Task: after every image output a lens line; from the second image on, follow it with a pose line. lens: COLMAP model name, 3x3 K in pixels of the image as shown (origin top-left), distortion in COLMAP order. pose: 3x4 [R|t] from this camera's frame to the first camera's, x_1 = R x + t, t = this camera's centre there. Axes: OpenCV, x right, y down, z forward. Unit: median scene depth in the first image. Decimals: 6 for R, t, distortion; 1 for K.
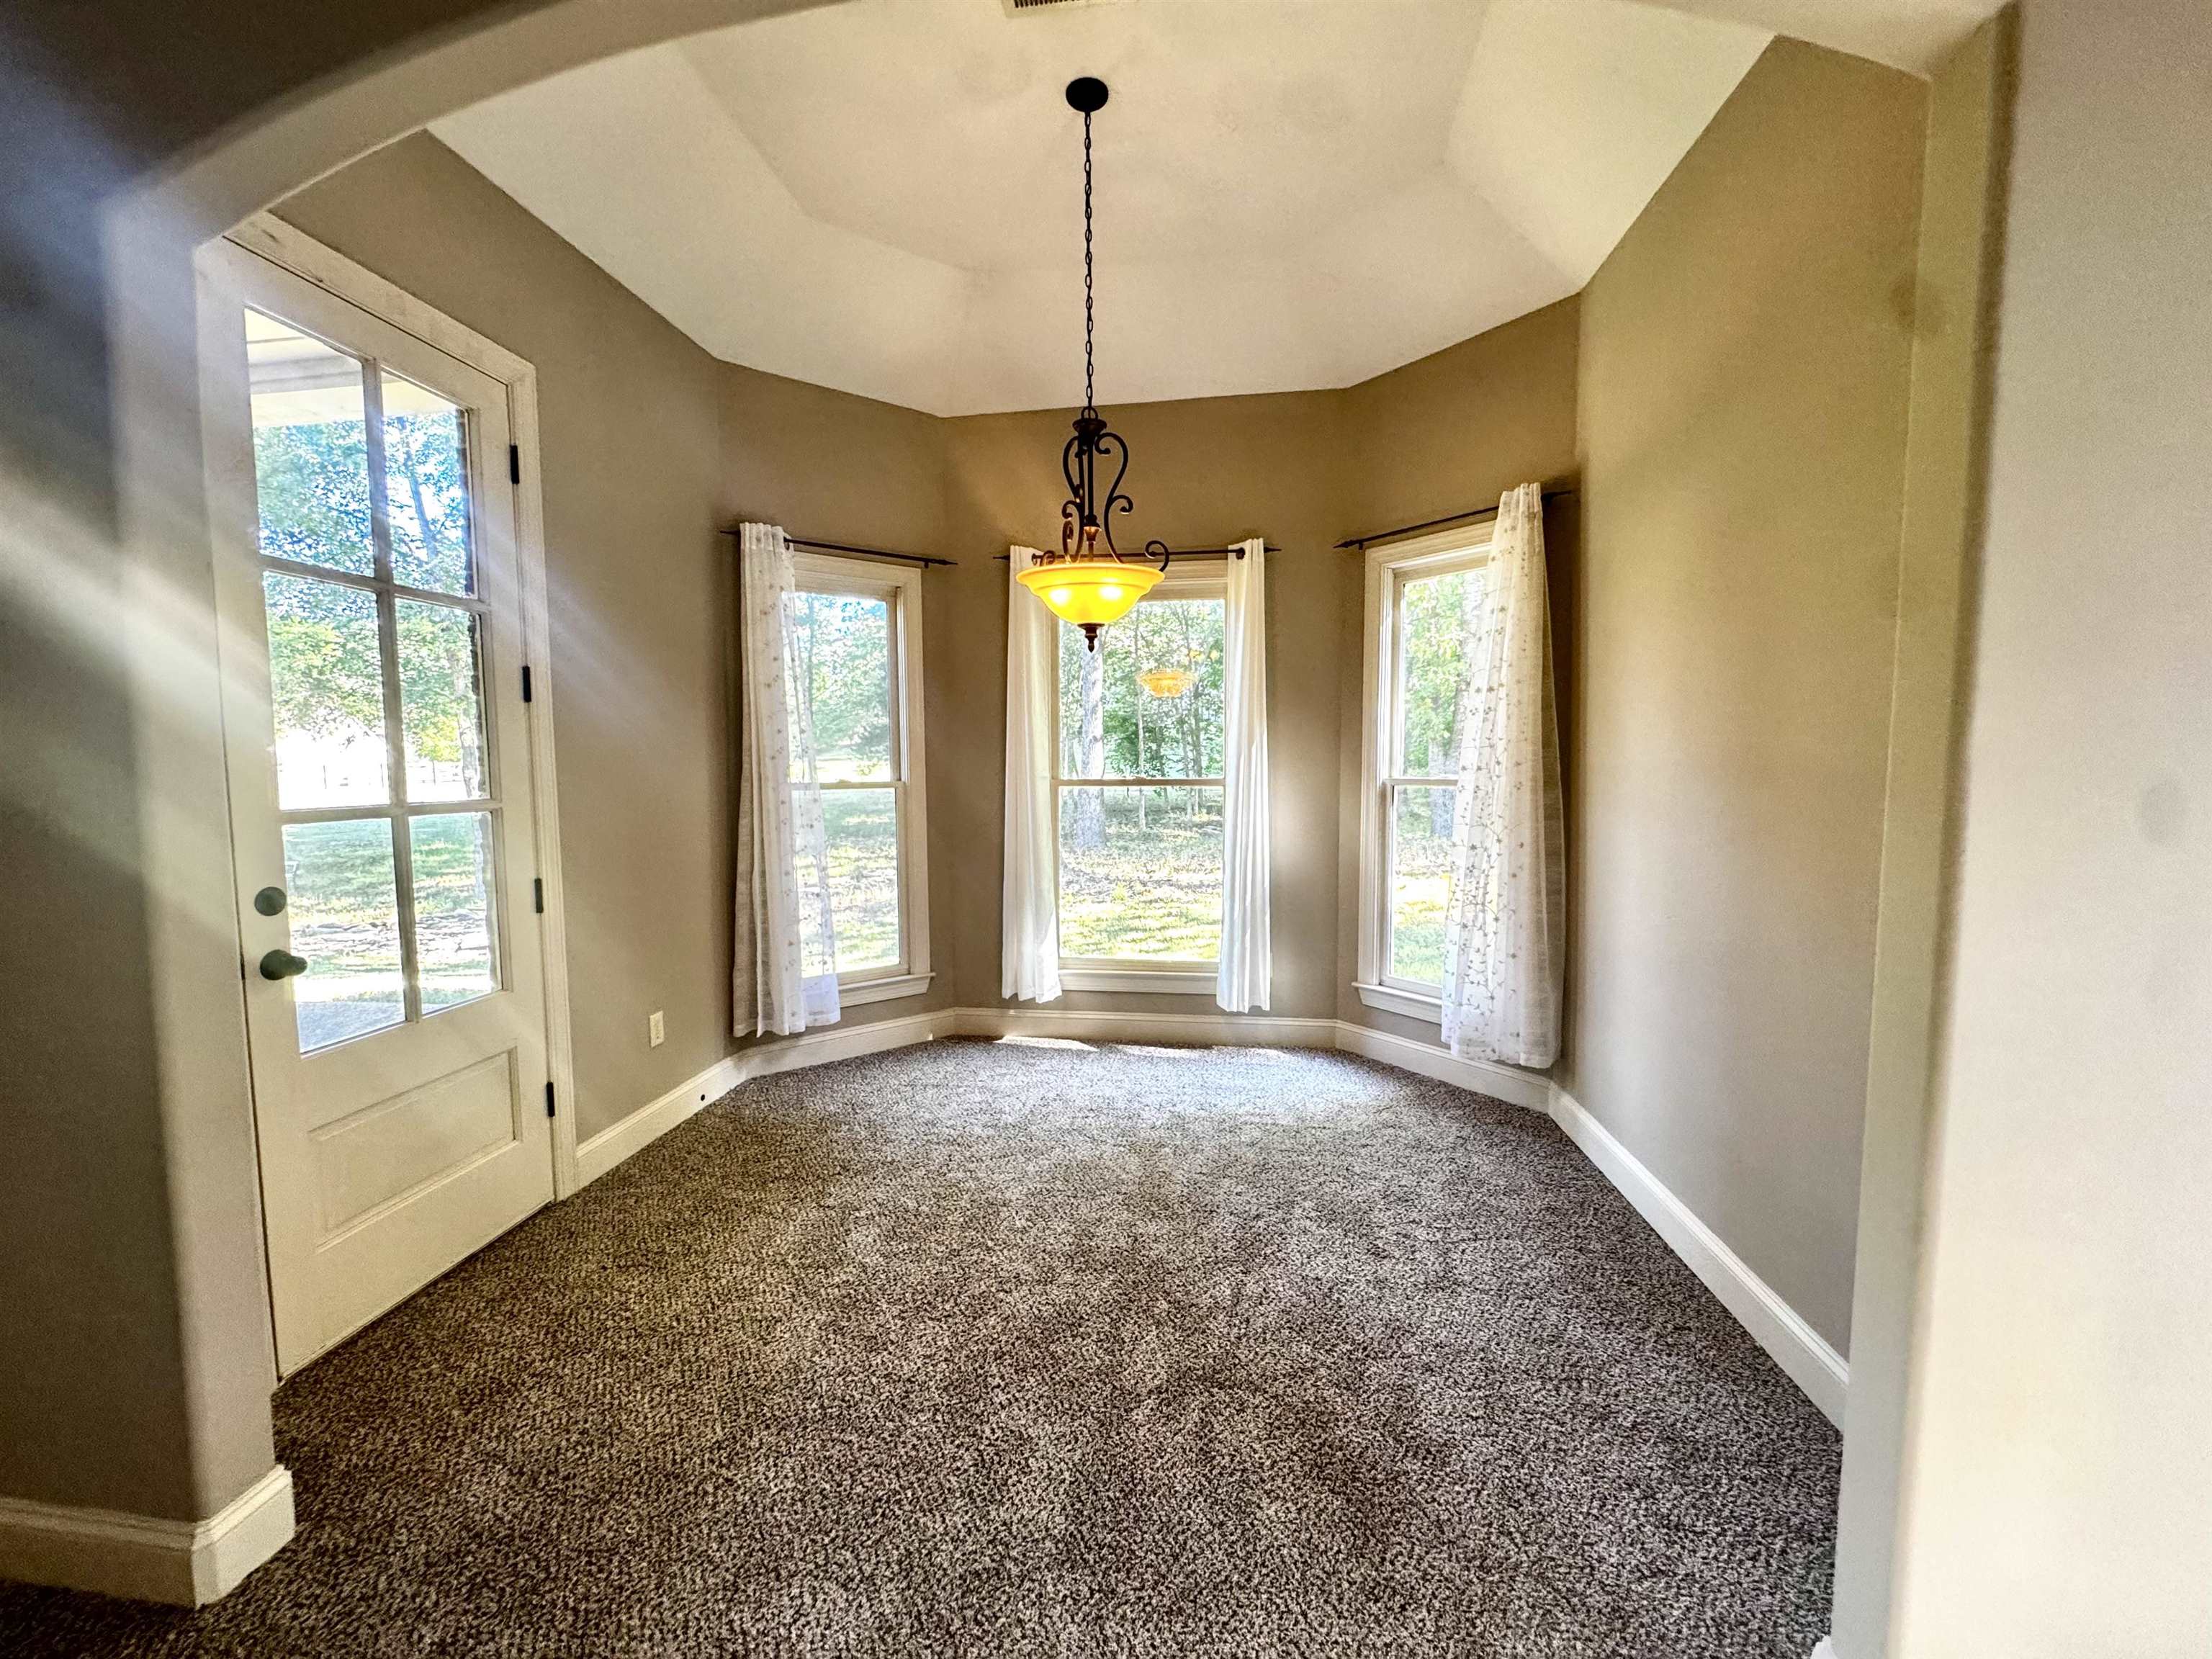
lens RADIAL K [[883.3, 0, 1104.1], [0, 883.3, 816.6], [0, 0, 1]] dist [-0.001223, -0.000183]
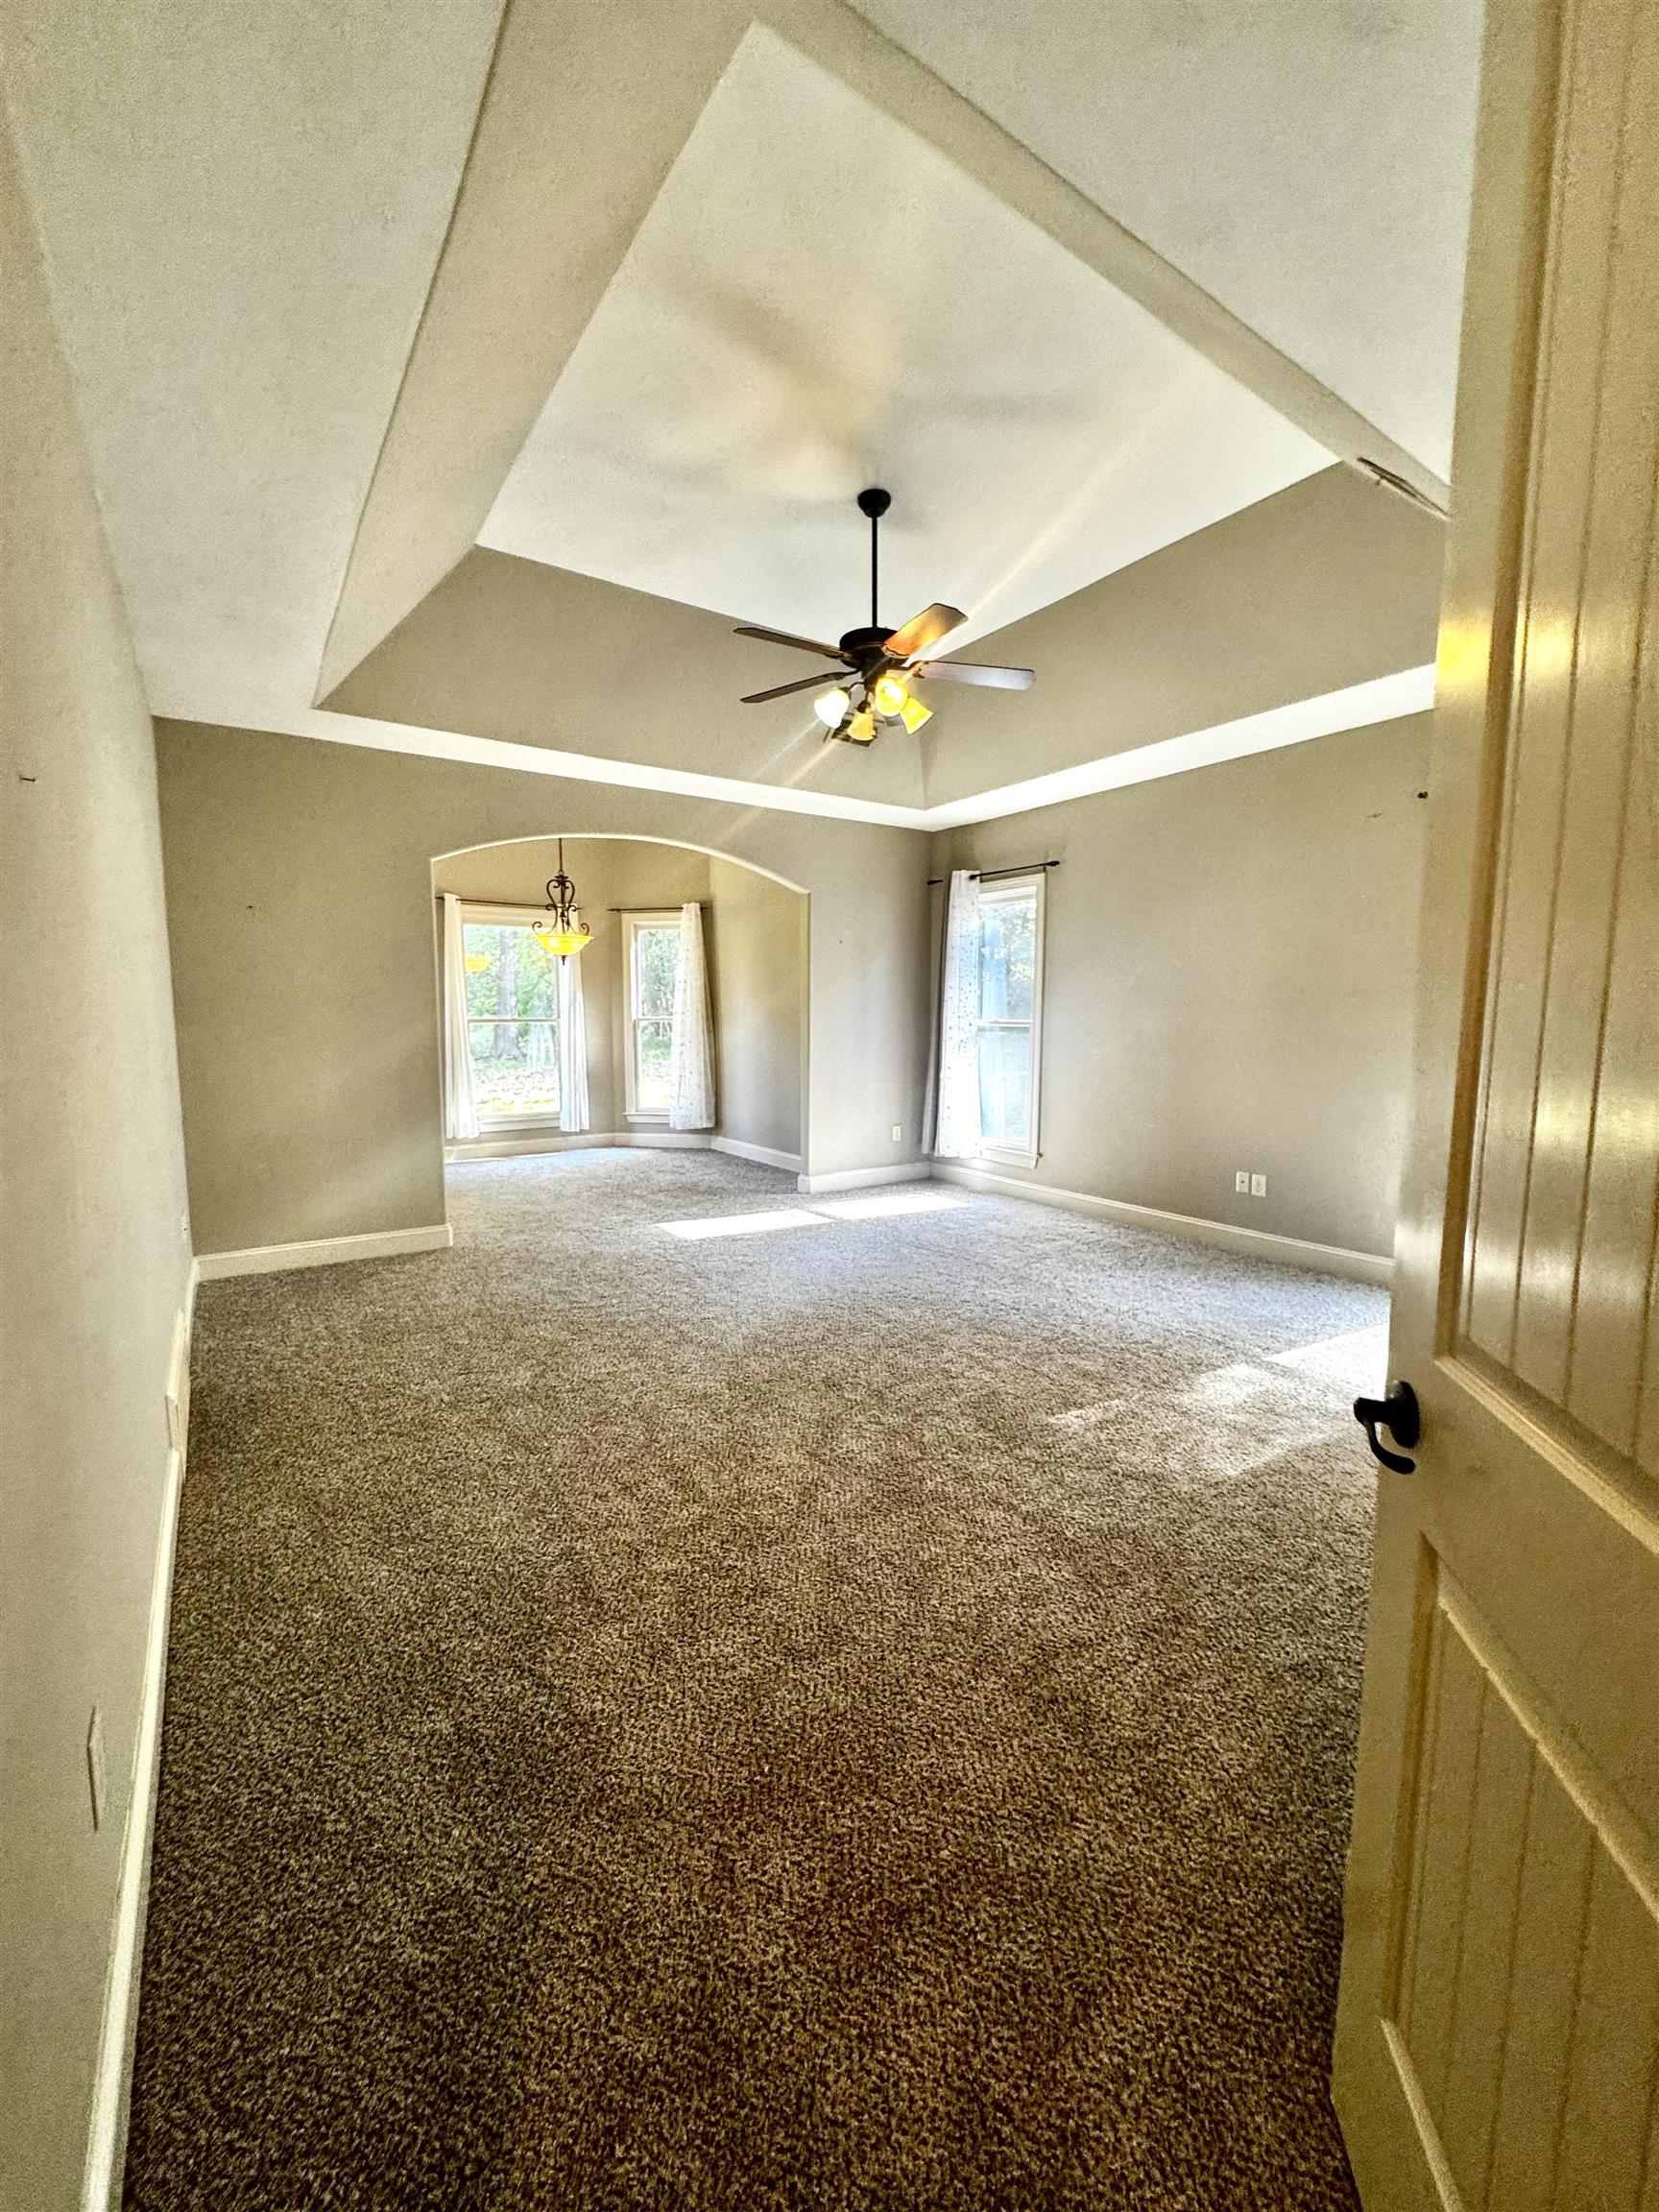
lens RADIAL K [[883.3, 0, 827.8], [0, 883.3, 1104.1], [0, 0, 1]] dist [-0.001223, -0.000183]
pose [[0.739700, -0.063644, 0.669920, -0.796150], [0.036995, 0.997858, 0.053951, 0.067251], [-0.671919, -0.015123, 0.740470, -0.938027]]
